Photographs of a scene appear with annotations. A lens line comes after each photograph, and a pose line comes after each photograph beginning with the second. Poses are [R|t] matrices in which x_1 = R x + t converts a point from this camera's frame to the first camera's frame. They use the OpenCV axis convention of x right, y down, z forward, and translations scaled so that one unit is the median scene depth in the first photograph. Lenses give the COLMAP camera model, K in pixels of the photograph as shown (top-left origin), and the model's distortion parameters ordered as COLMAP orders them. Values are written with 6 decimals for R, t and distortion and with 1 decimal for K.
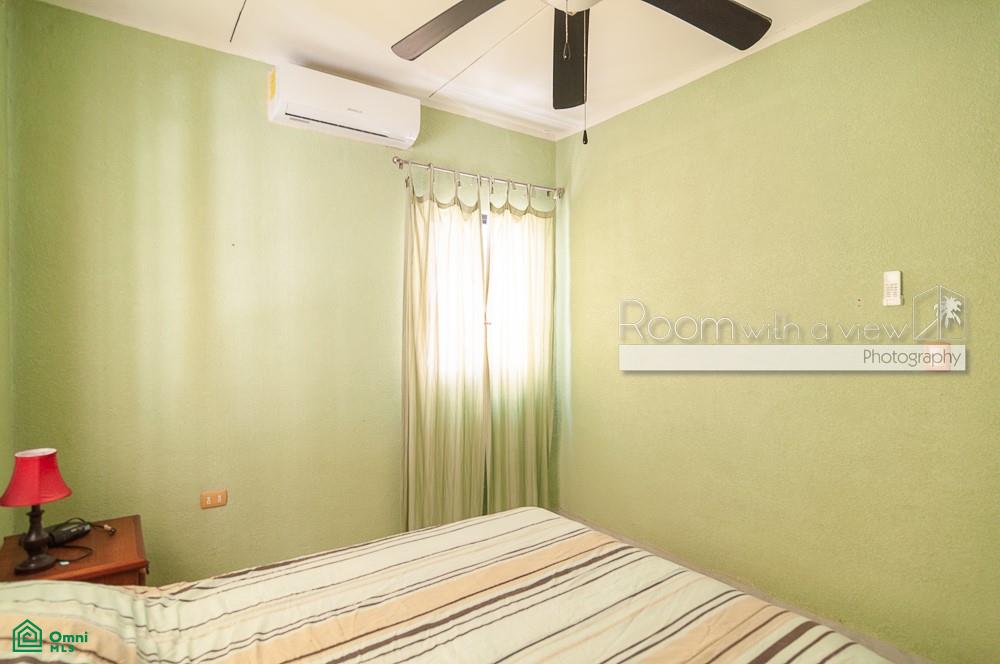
lens RADIAL K [[542.1, 0, 500.0], [0, 542.1, 332.0], [0, 0, 1]] dist [-0.002820, -0.000563]
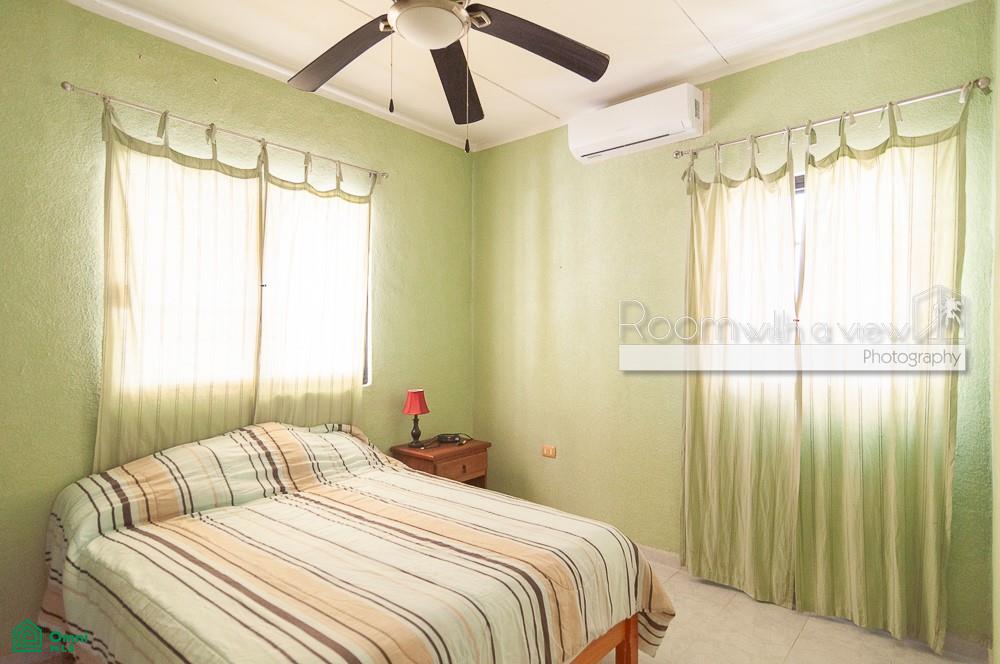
lens RADIAL K [[542.1, 0, 500.0], [0, 542.1, 332.0], [0, 0, 1]] dist [-0.002820, -0.000563]
pose [[0.221759, -0.002654, -0.975098, 0.815768], [-0.000728, 0.999996, -0.002887, 0.003717], [0.975101, 0.001350, 0.221757, 0.569135]]
